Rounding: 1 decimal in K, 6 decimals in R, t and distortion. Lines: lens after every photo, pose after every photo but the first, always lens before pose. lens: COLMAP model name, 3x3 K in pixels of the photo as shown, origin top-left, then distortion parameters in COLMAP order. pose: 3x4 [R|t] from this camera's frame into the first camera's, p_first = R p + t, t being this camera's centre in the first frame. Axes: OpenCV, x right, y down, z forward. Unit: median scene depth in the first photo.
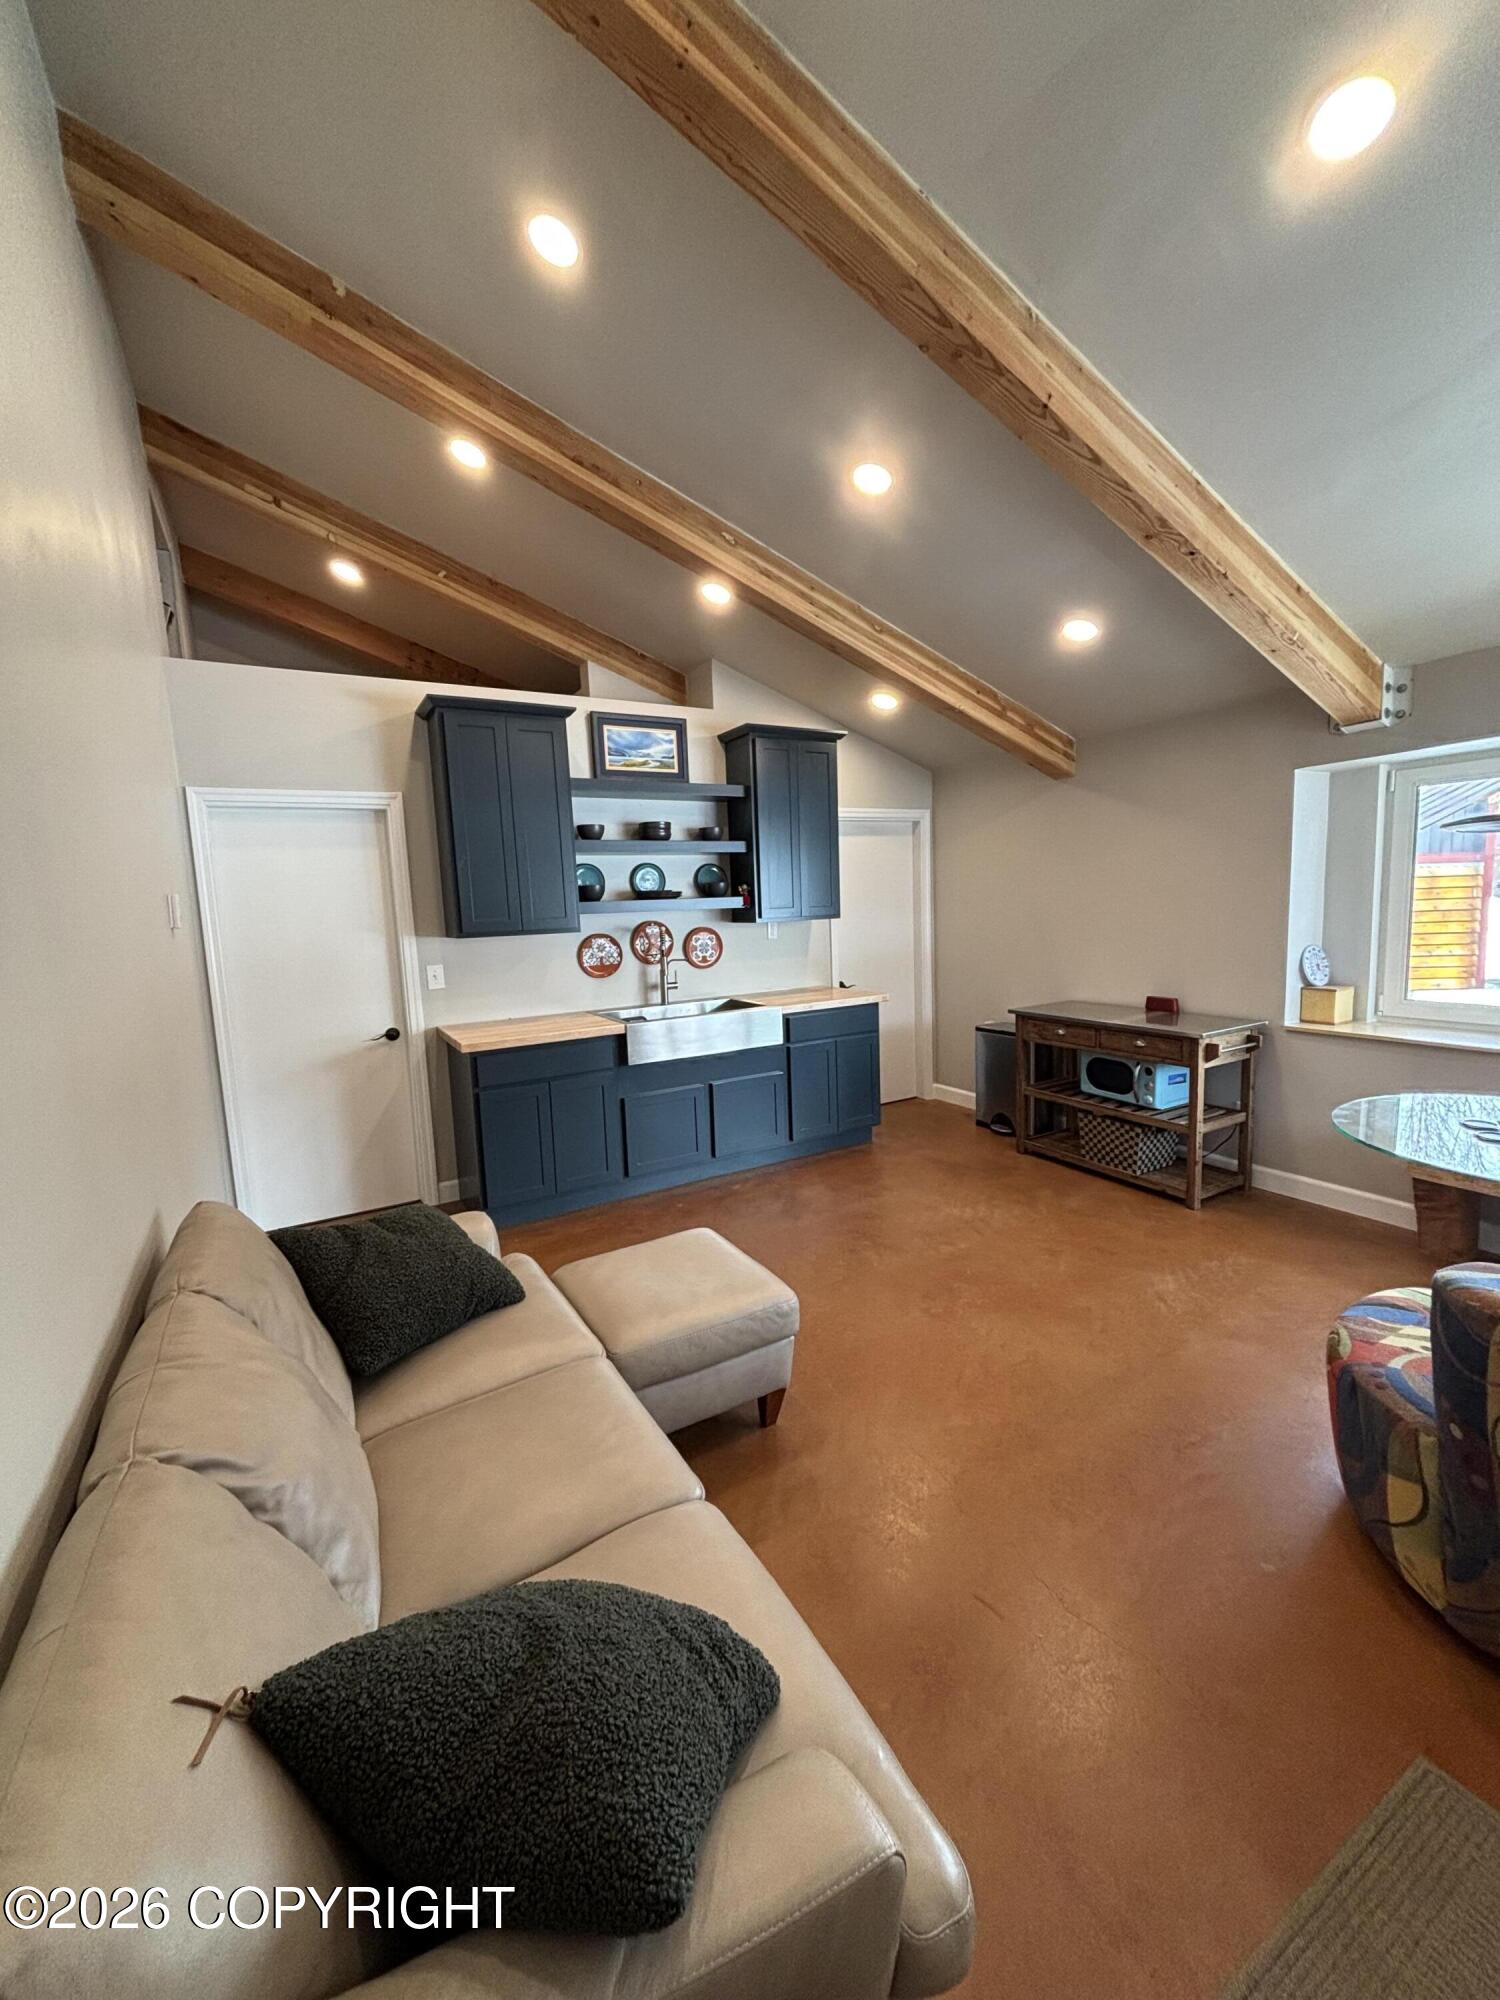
lens RADIAL K [[796.5, 0, 746.9], [0, 796.5, 992.6], [0, 0, 1]] dist [-0.001128, -0.000265]
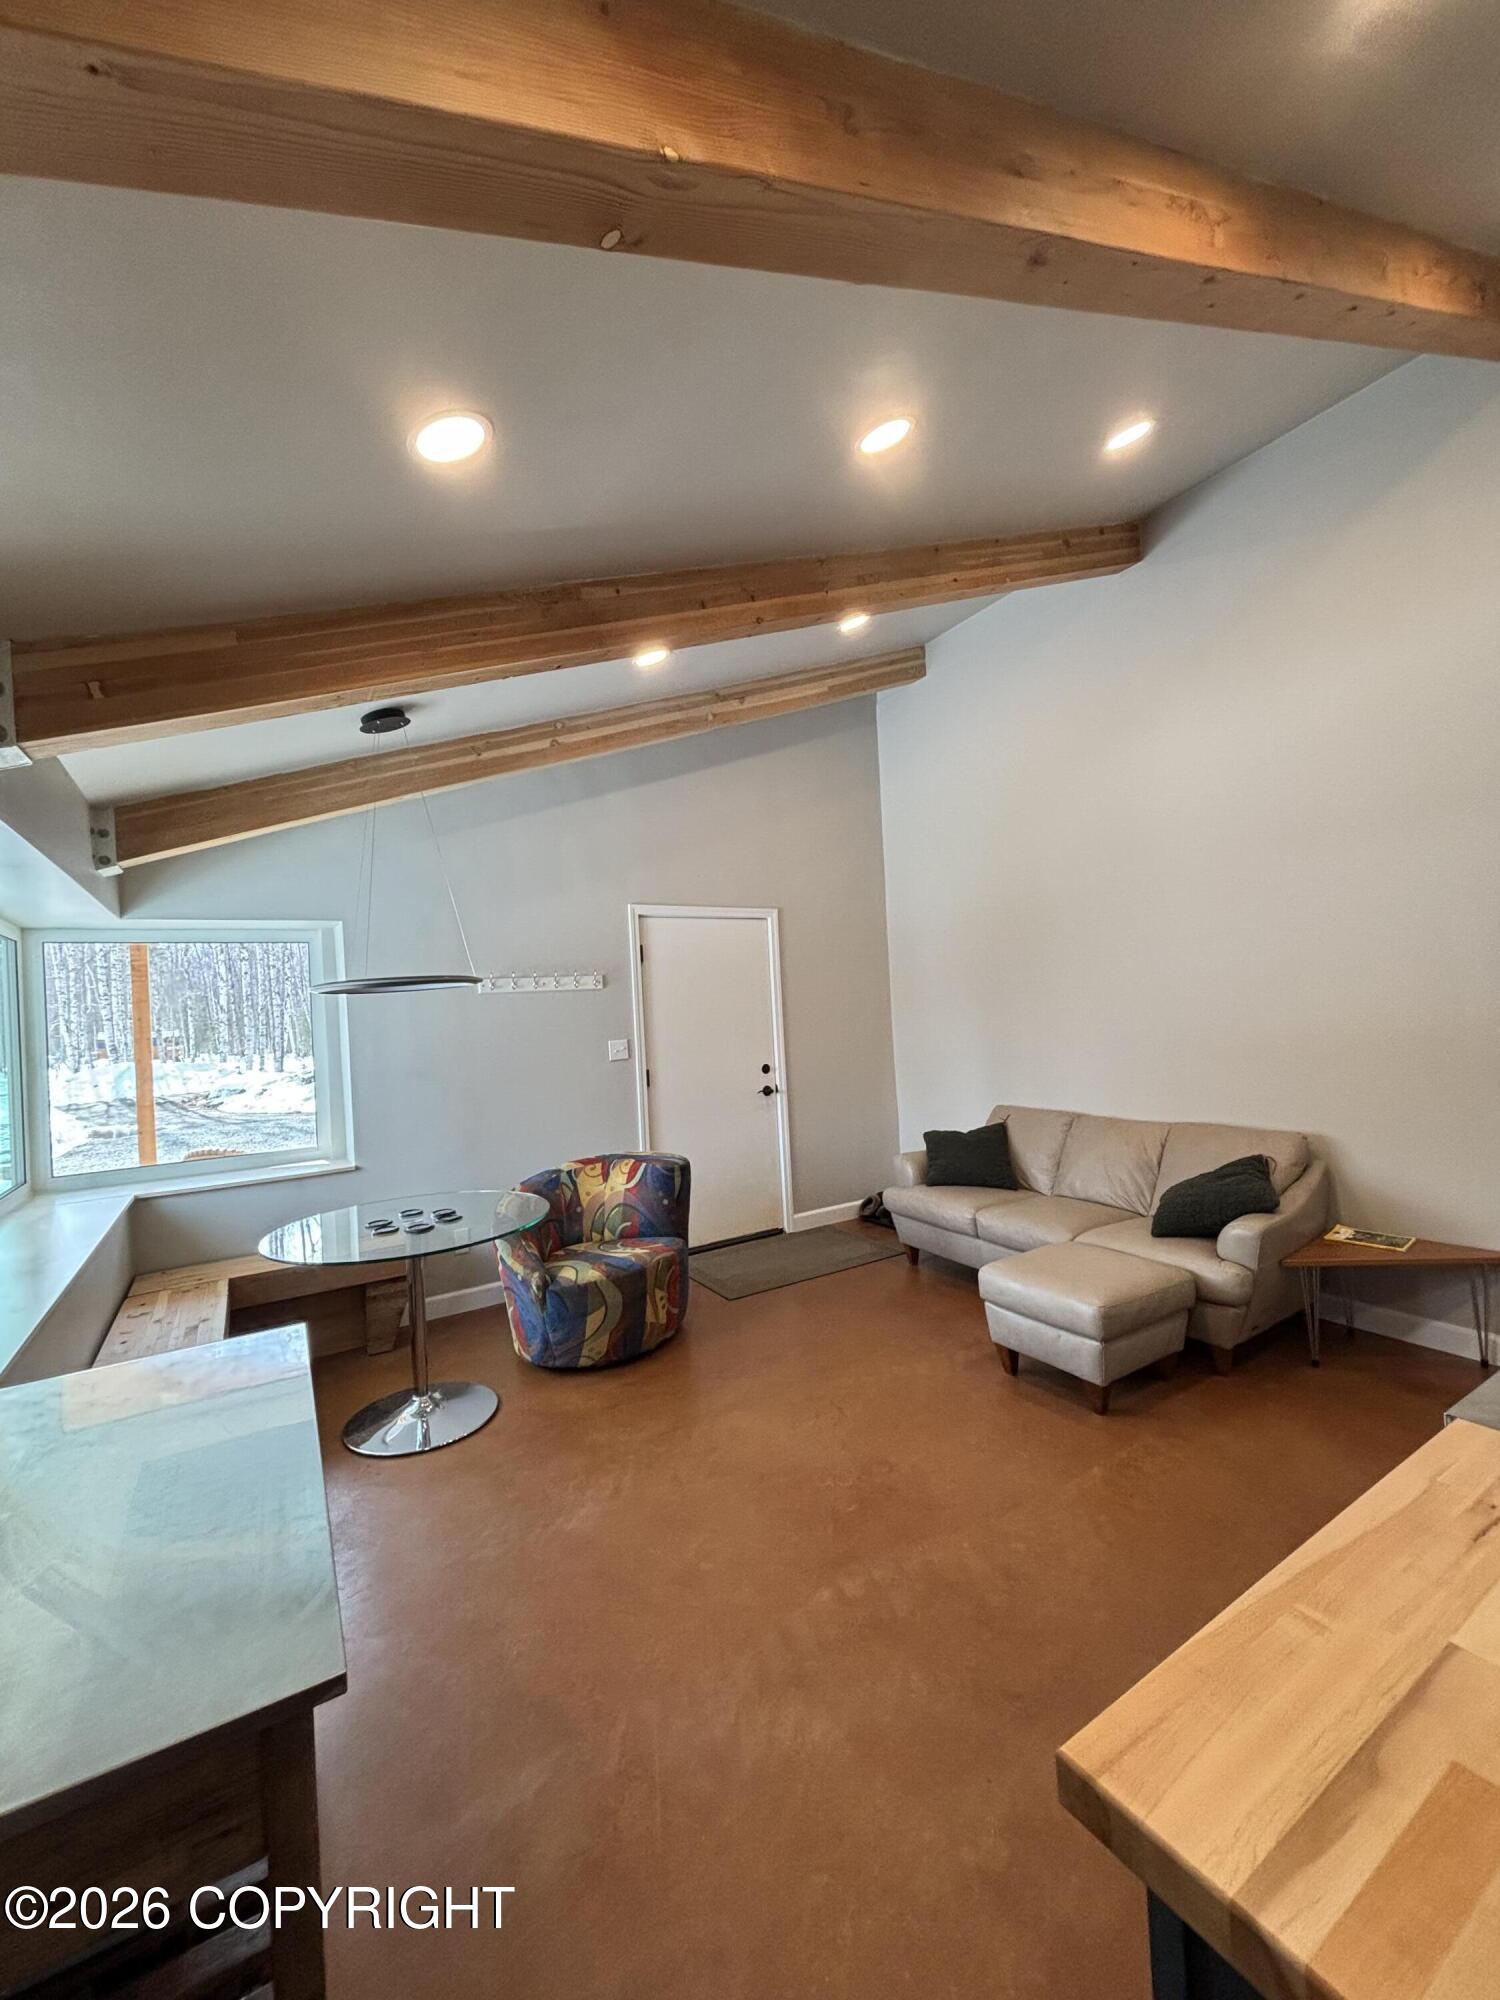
lens RADIAL K [[799.9, 0, 744.0], [0, 799.9, 1001.8], [0, 0, 1]] dist [0.030955, -0.000139]
pose [[-0.994761, 0.095376, -0.036799, 0.254536], [0.090539, 0.989103, 0.116097, -0.154392], [0.047471, 0.112157, -0.992556, 1.270520]]
